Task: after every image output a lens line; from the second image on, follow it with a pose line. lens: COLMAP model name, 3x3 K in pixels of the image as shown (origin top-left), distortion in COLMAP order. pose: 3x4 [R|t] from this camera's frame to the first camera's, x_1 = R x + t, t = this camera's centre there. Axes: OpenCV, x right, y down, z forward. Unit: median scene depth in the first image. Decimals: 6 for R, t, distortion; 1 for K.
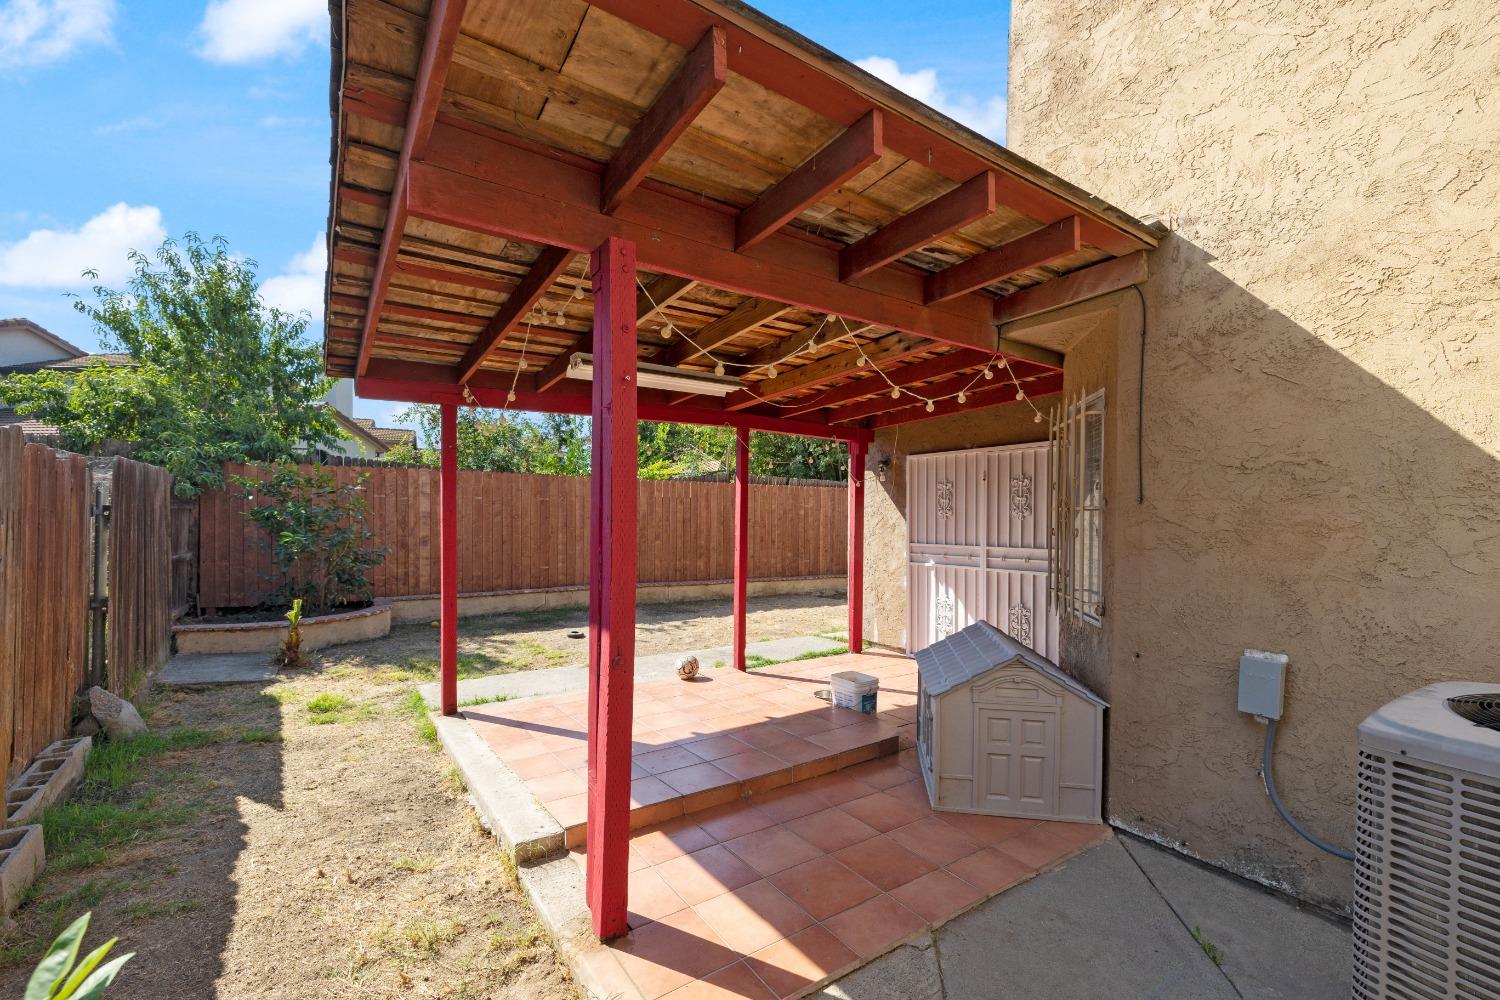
lens RADIAL K [[630.9, 0, 757.4], [0, 630.9, 532.6], [0, 0, 1]] dist [0.001350, 0.000111]
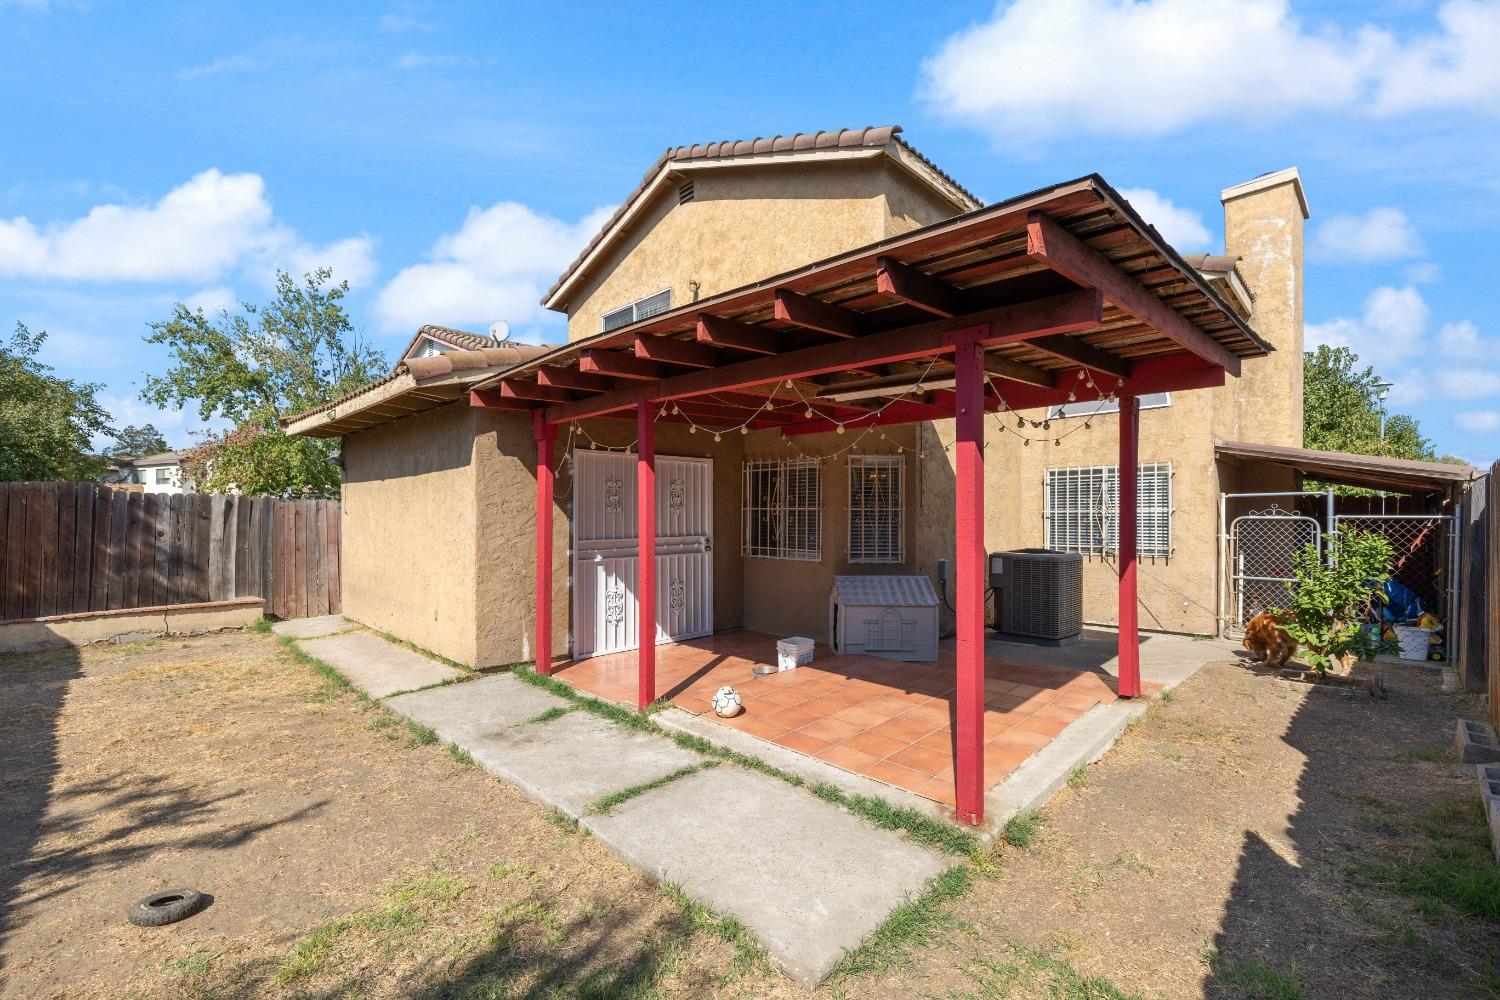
lens RADIAL K [[634.8, 0, 746.0], [0, 634.8, 509.6], [0, 0, 1]] dist [-0.001072, -0.000045]
pose [[-0.172836, -0.002262, 0.984948, -1.782271], [0.022071, 0.999737, 0.006168, -0.071809], [-0.984703, 0.022805, -0.172741, 2.171782]]
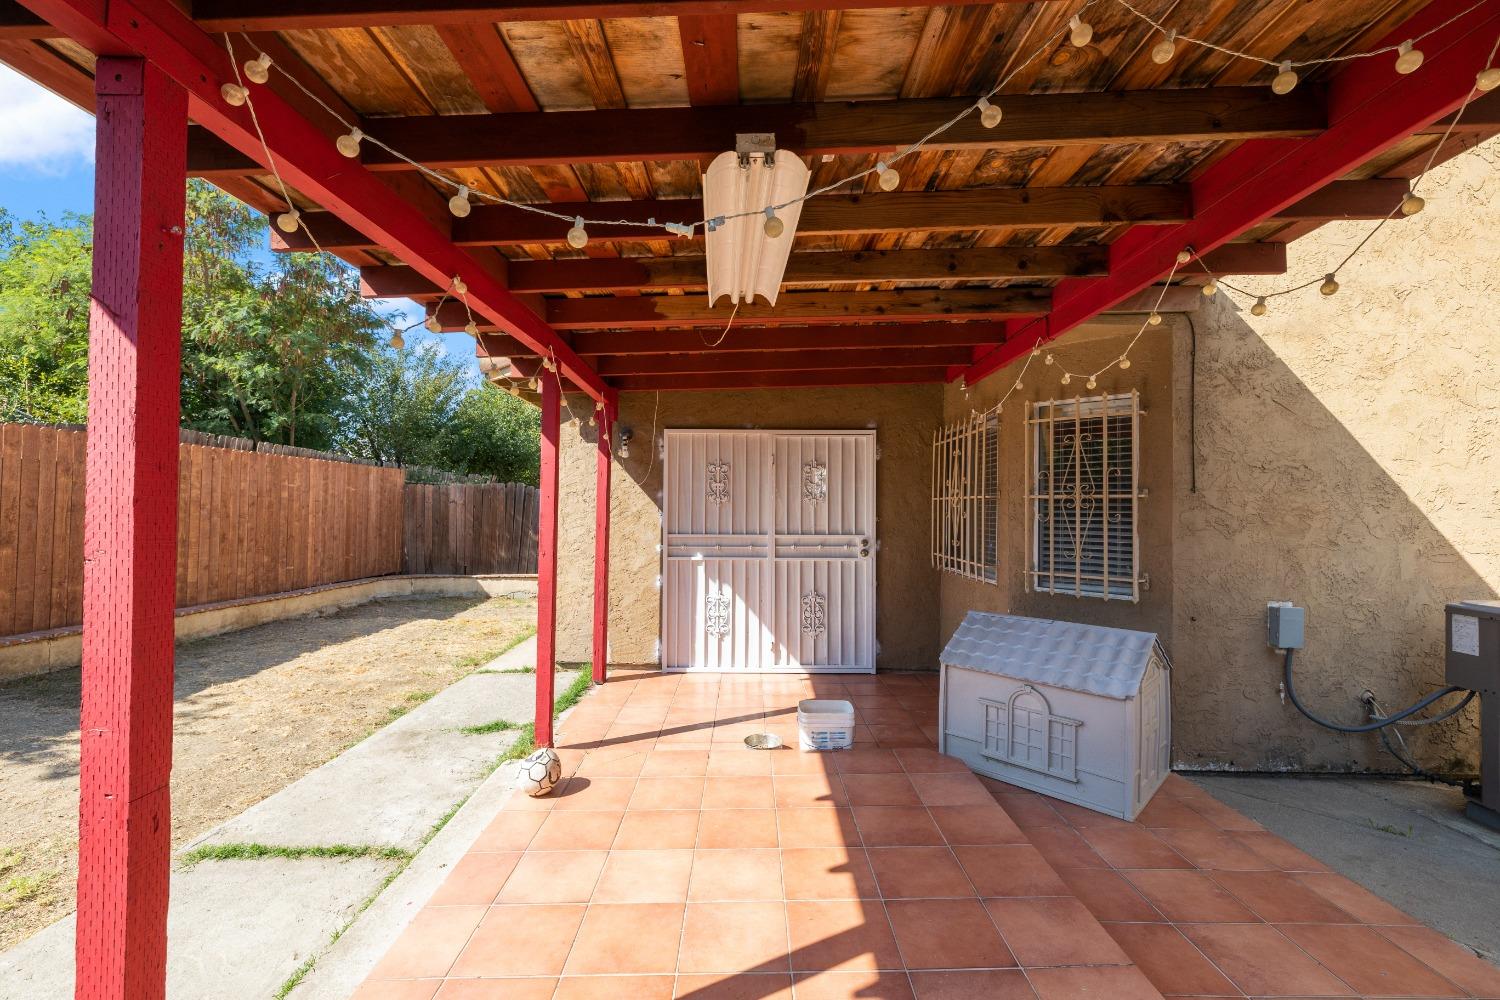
lens RADIAL K [[630.8, 0, 750.0], [0, 630.8, 500.0], [0, 0, 1]] dist [0.000155, -0.000263]
pose [[0.575378, 0.010208, 0.817824, -0.895640], [0.015208, 0.999616, -0.023176, -0.017742], [-0.817746, 0.025772, 0.575002, 1.029507]]
